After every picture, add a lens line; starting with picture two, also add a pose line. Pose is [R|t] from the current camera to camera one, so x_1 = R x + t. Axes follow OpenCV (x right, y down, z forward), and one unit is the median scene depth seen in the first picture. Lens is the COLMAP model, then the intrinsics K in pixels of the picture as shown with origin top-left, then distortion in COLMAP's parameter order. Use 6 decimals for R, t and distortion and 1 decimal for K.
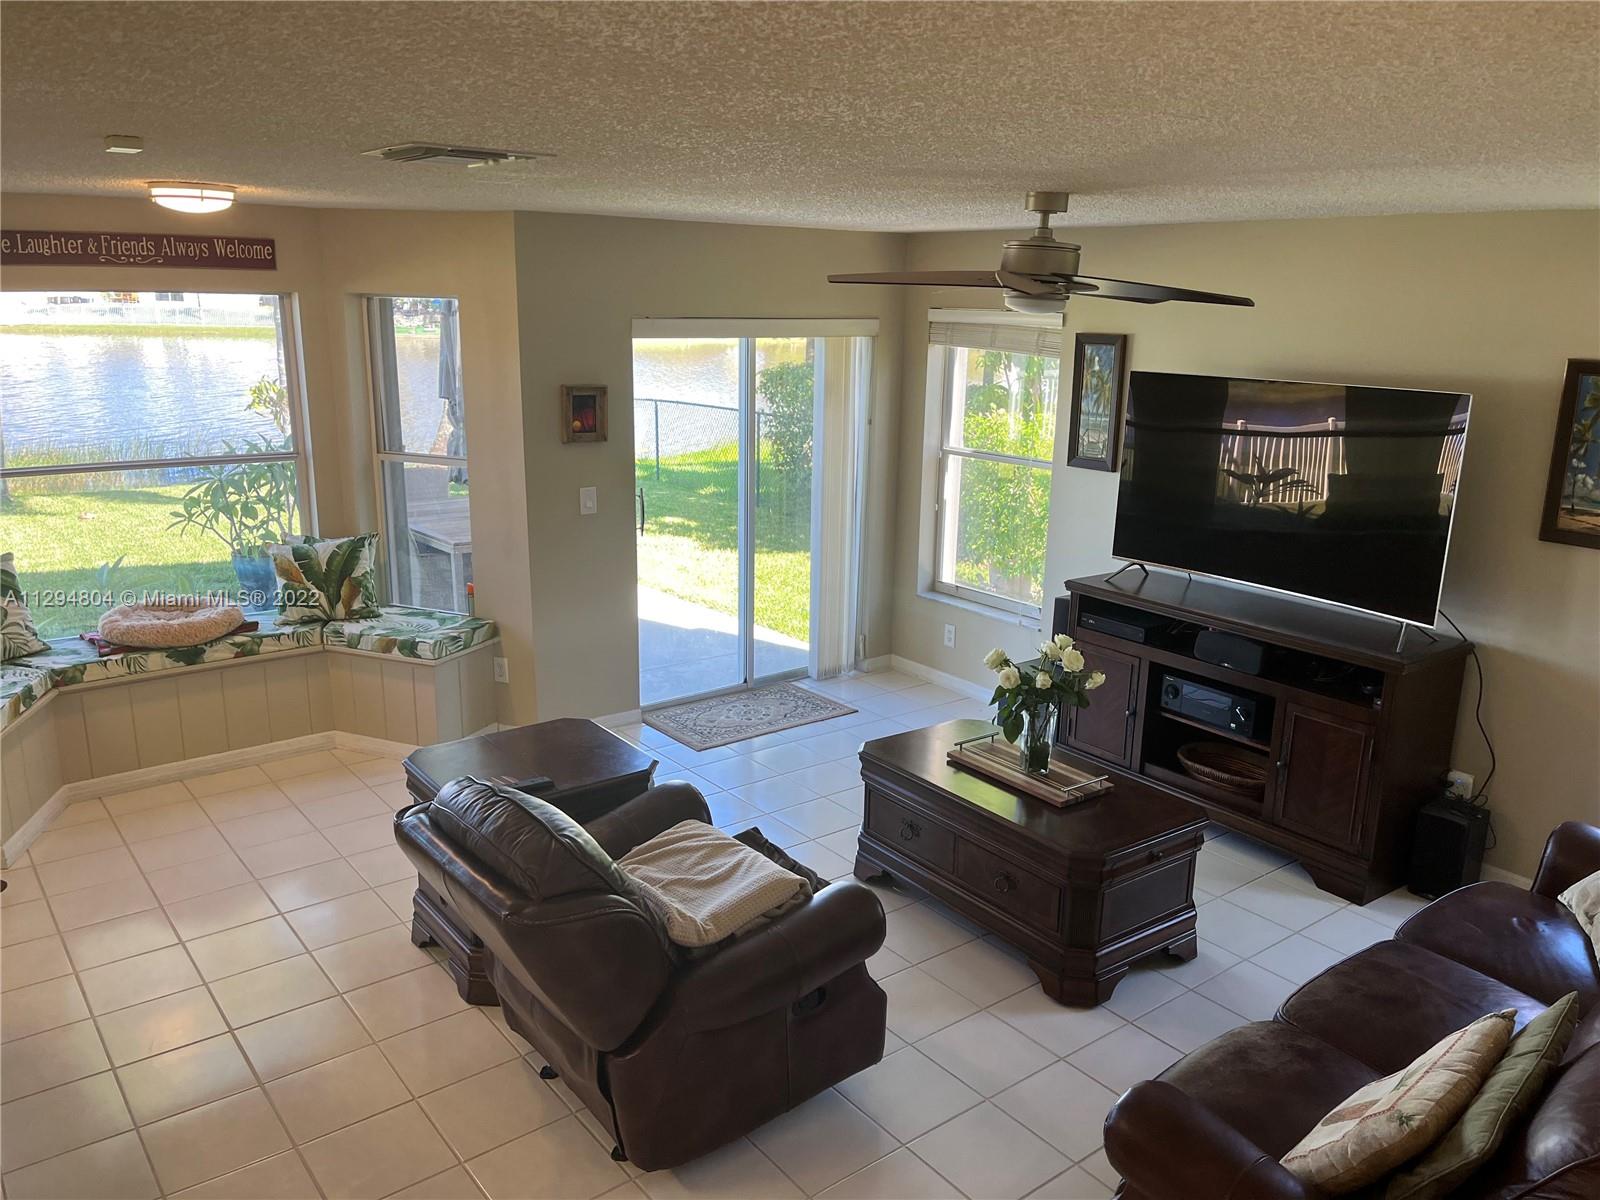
lens RADIAL K [[1176.8, 0, 816.9], [0, 1176.8, 606.3], [0, 0, 1]] dist [0.076206, -0.102593]
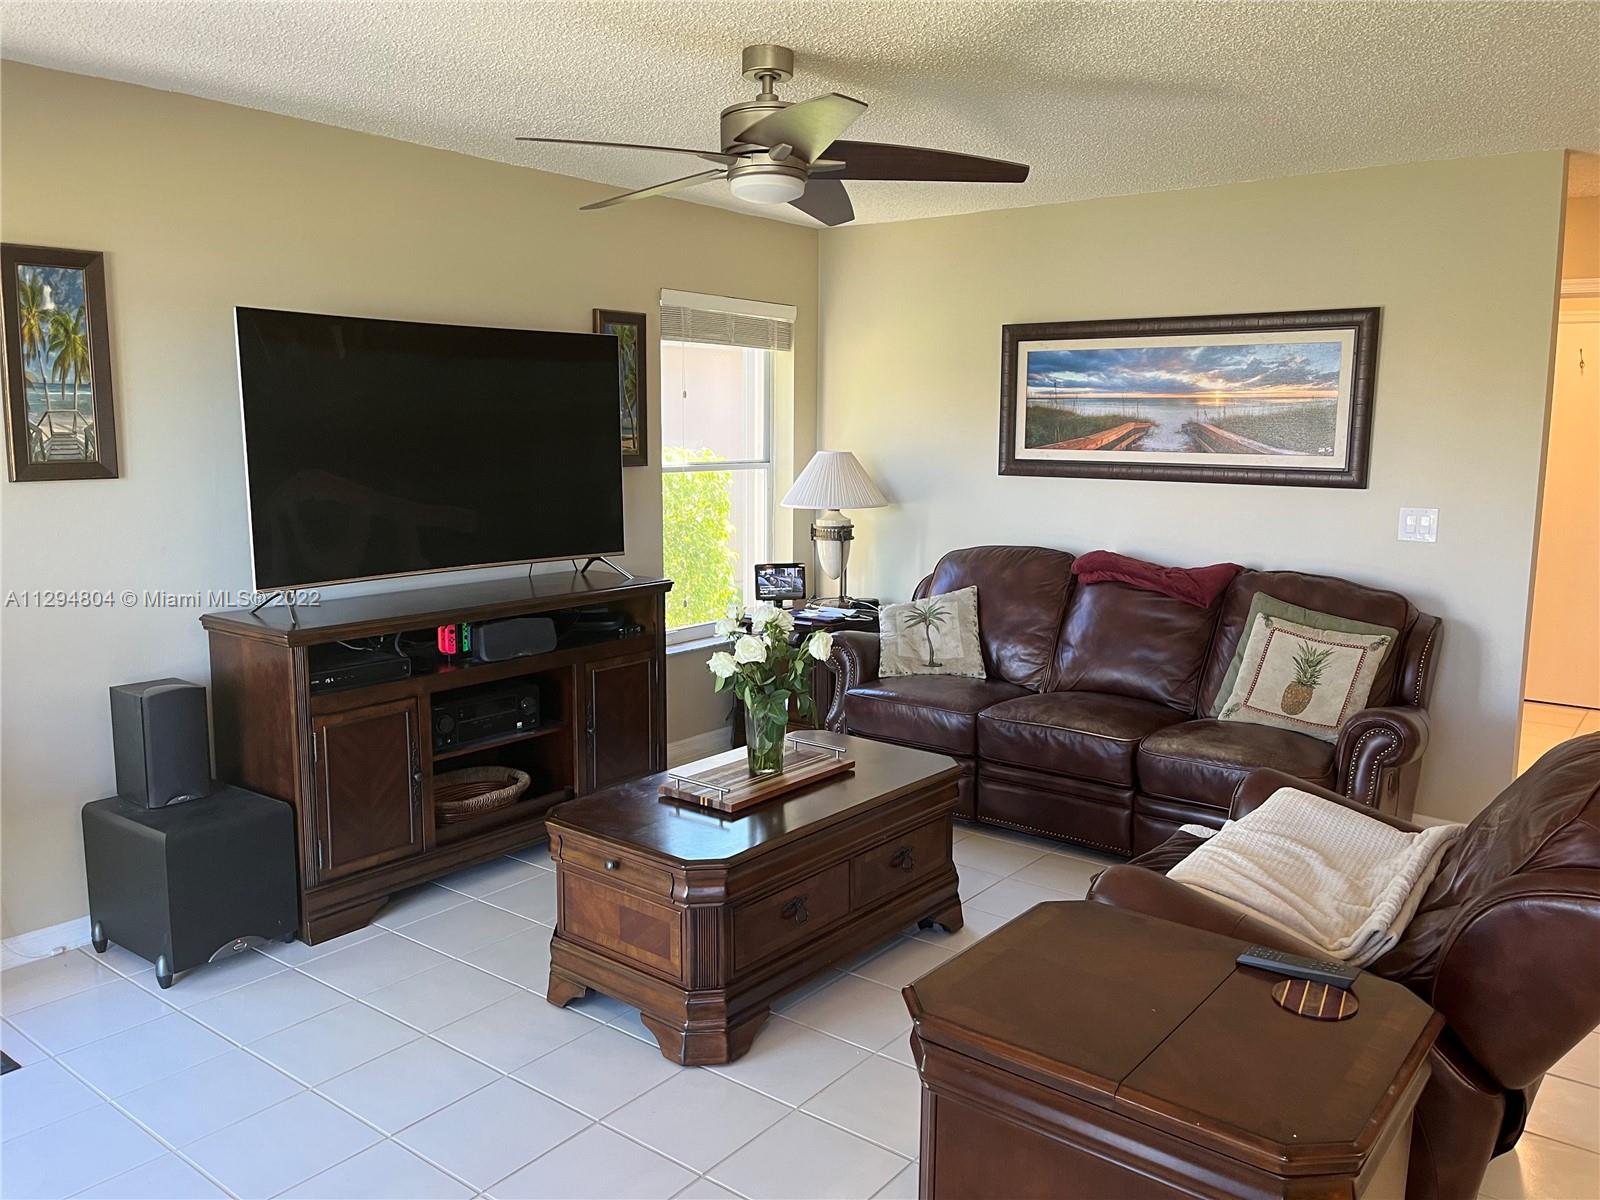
lens RADIAL K [[1226.3, 0, 810.5], [0, 1226.3, 611.3], [0, 0, 1]] dist [0.074757, -0.107261]
pose [[-0.225270, -0.178103, 0.957879, -0.658382], [0.229486, 0.945789, 0.229824, -0.163739], [-0.946884, 0.271592, -0.172185, 1.139671]]
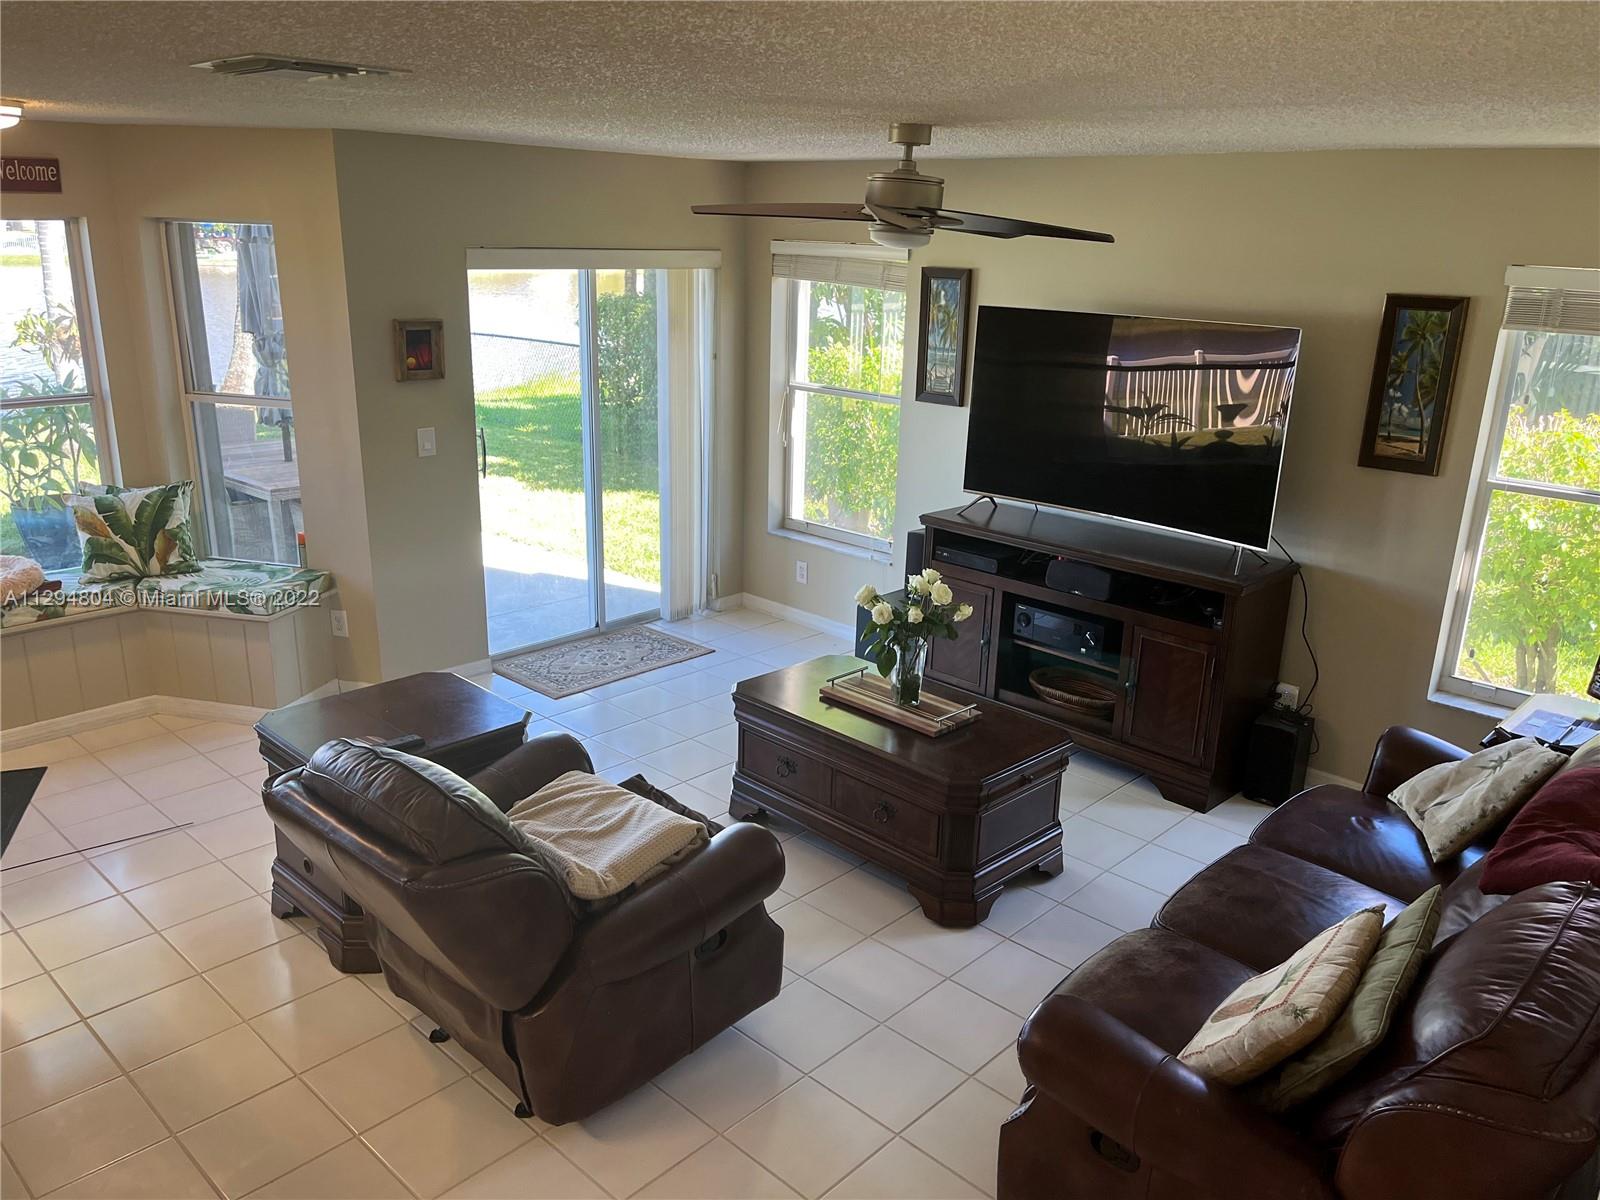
lens RADIAL K [[1176.8, 0, 816.9], [0, 1176.8, 606.3], [0, 0, 1]] dist [0.076206, -0.102593]
pose [[0.989234, -0.035935, 0.141862, -0.032025], [0.028225, 0.998032, 0.055995, -0.003305], [-0.143595, -0.051388, 0.988302, 0.007846]]
